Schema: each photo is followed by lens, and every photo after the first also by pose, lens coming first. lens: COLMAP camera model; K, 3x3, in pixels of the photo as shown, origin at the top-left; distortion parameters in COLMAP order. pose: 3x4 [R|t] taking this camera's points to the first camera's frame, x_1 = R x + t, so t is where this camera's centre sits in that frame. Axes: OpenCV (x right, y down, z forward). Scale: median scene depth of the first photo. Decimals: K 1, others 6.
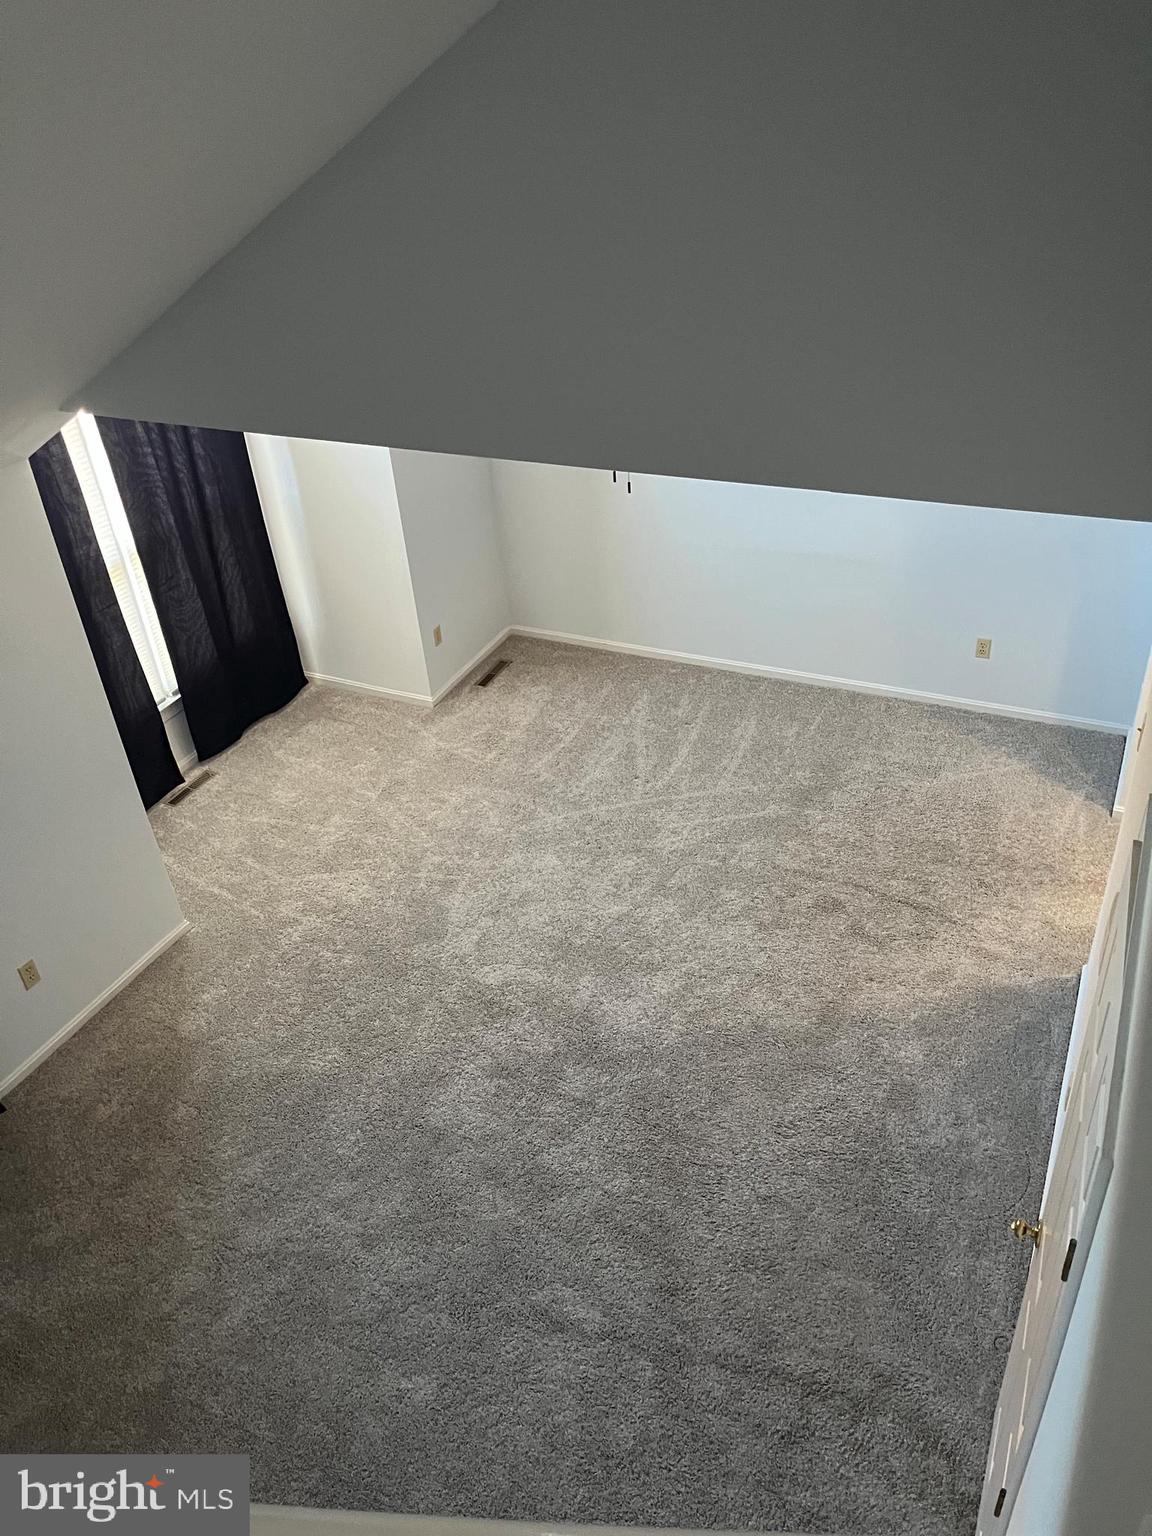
lens RADIAL K [[1162.3, 0, 576.0], [0, 1162.3, 768.0], [0, 0, 1]] dist [0.068462, -0.085512]
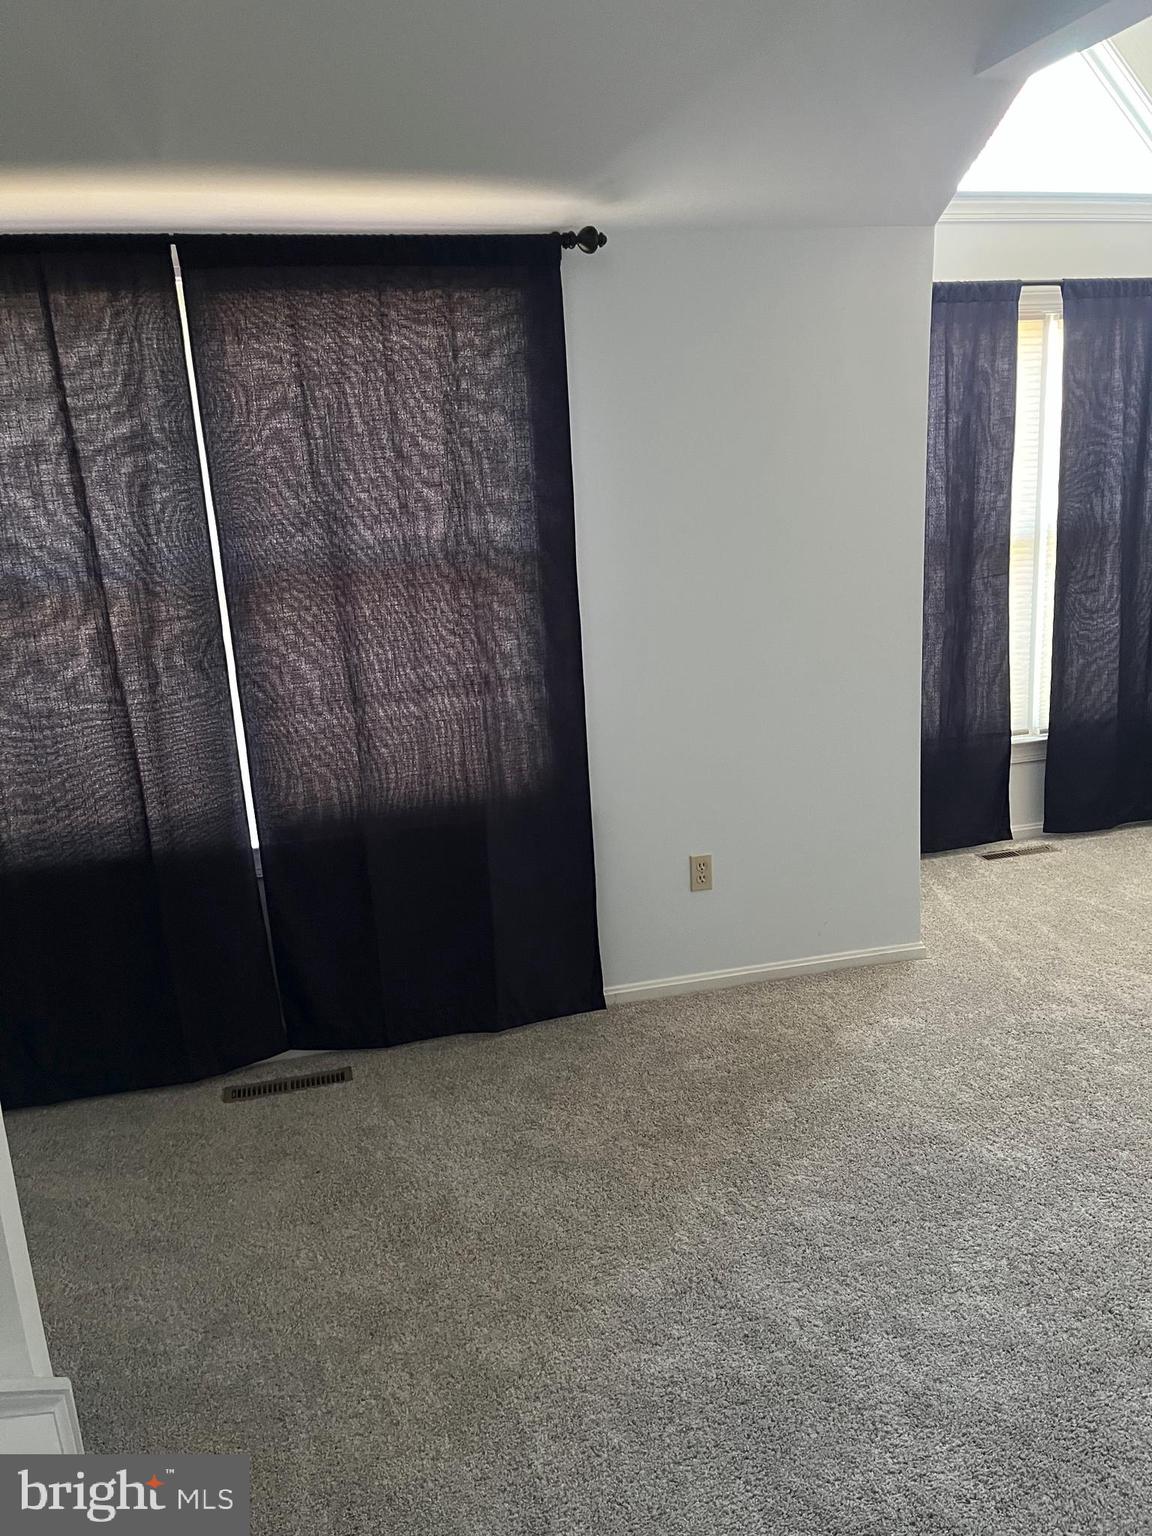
lens RADIAL K [[1162.3, 0, 576.0], [0, 1162.3, 768.0], [0, 0, 1]] dist [0.068462, -0.085512]
pose [[0.651769, 0.212216, -0.728121, 0.032344], [-0.415106, 0.903304, -0.108303, 0.218500], [0.634731, 0.372836, 0.676838, 0.369809]]
